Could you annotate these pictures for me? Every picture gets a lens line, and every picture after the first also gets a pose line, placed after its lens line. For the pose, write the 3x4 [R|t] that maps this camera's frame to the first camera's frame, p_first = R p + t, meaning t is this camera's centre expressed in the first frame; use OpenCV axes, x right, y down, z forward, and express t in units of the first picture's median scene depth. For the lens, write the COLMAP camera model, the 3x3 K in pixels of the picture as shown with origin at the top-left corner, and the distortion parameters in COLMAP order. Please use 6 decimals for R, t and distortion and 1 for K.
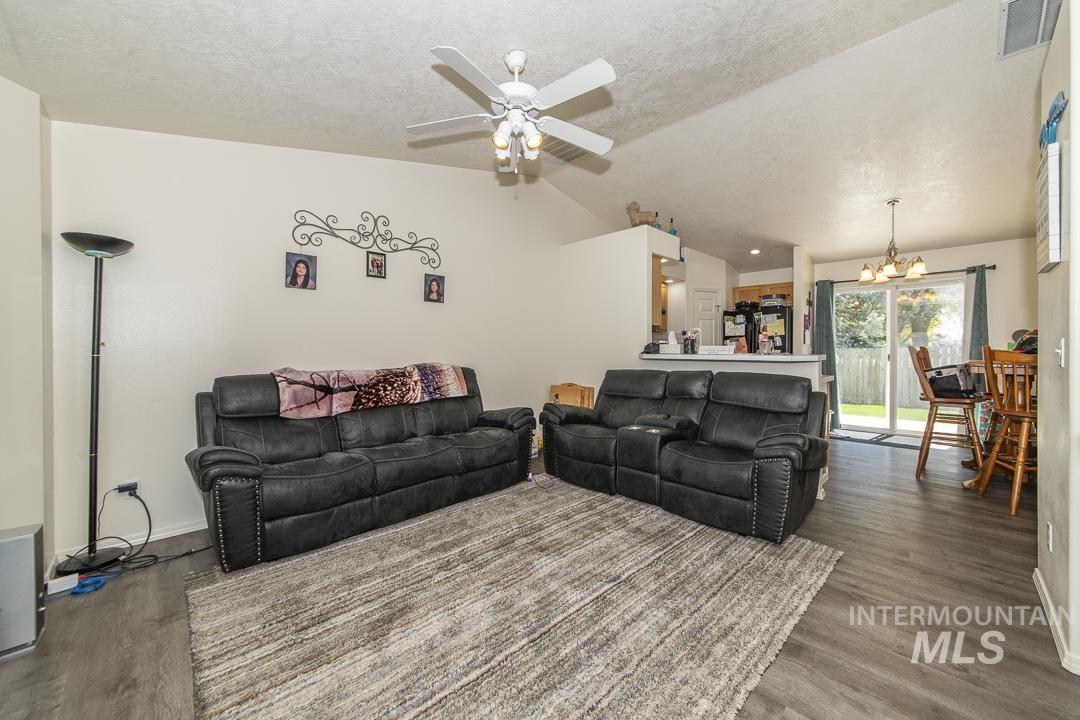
lens RADIAL K [[407.0, 0, 539.4], [0, 407.0, 346.8], [0, 0, 1]] dist [0.000220, -0.000055]
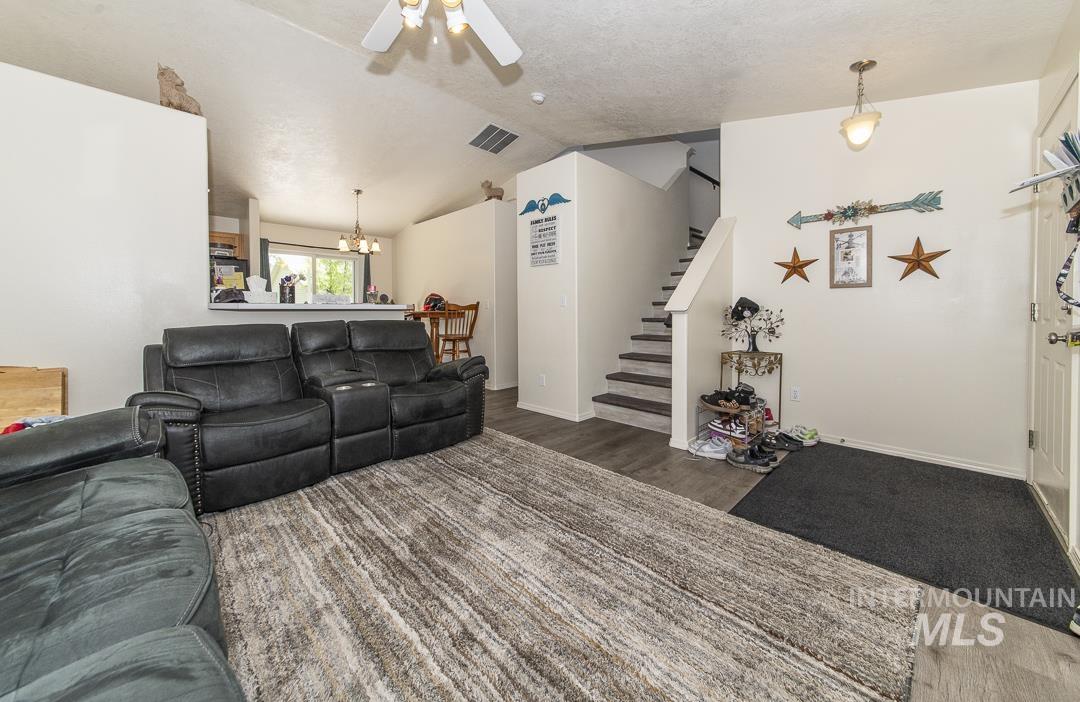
lens RADIAL K [[381.8, 0, 541.6], [0, 381.8, 324.6], [0, 0, 1]] dist [0.000342, 0.000008]
pose [[0.012150, -0.034688, 0.999324, -0.563647], [-0.002285, 0.999395, 0.034718, 0.041312], [-0.999924, -0.002705, 0.012063, 0.608124]]
